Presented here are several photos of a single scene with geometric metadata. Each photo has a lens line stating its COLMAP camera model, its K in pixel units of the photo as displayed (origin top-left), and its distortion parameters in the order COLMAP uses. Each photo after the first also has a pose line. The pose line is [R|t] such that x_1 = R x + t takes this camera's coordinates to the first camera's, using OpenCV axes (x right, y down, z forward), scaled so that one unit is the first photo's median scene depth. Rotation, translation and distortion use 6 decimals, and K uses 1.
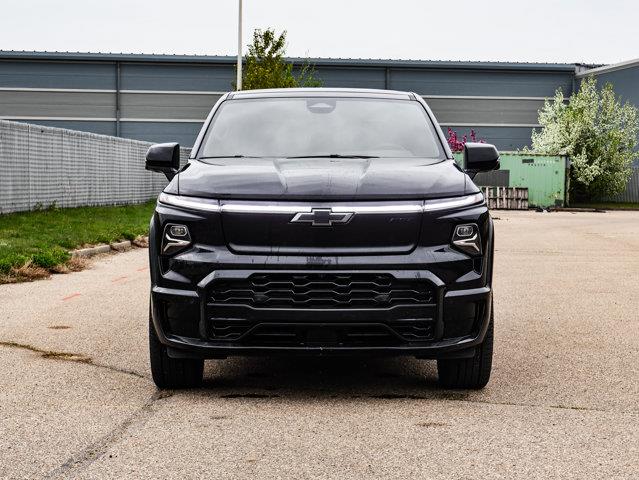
lens RADIAL K [[1418.7, 0, 319.5], [0, 1418.7, 240.0], [0, 0, 1]] dist [0.012463, -0.005049]
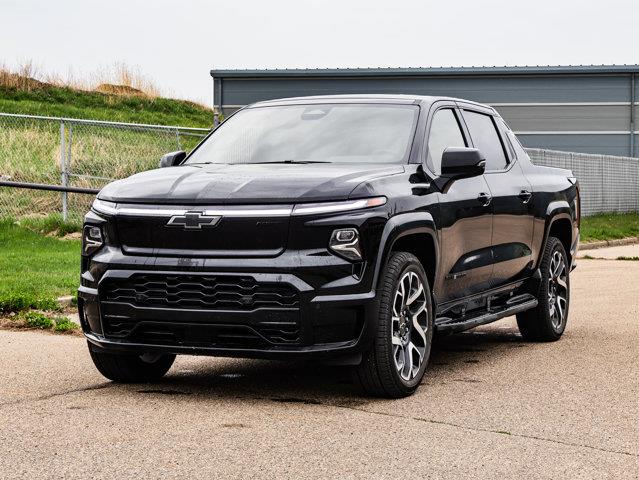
lens RADIAL K [[1418.7, 0, 319.5], [0, 1418.7, 240.0], [0, 0, 1]] dist [0.012463, -0.005049]
pose [[0.920631, 0.011555, -0.390264, 0.481427], [-0.015563, 0.999854, -0.007109, 0.004085], [0.390124, 0.012619, 0.920676, 0.086723]]
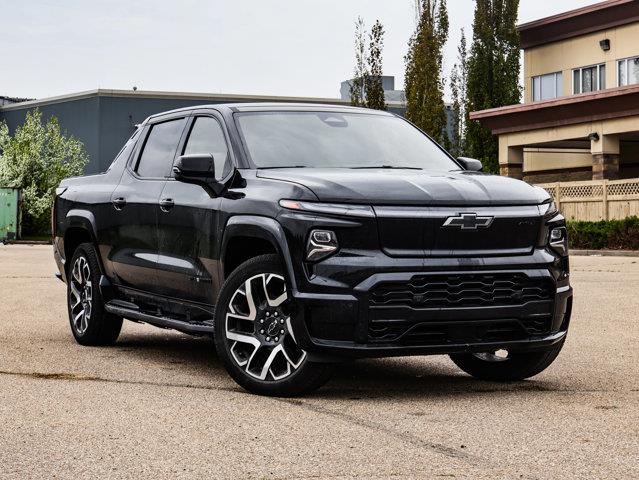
lens RADIAL K [[1418.7, 0, 319.5], [0, 1418.7, 240.0], [0, 0, 1]] dist [0.012463, -0.005049]
pose [[0.898593, -0.012467, 0.438605, -0.558045], [0.023739, 0.999514, -0.020226, 0.016737], [-0.438140, 0.028587, 0.898452, 0.091773]]
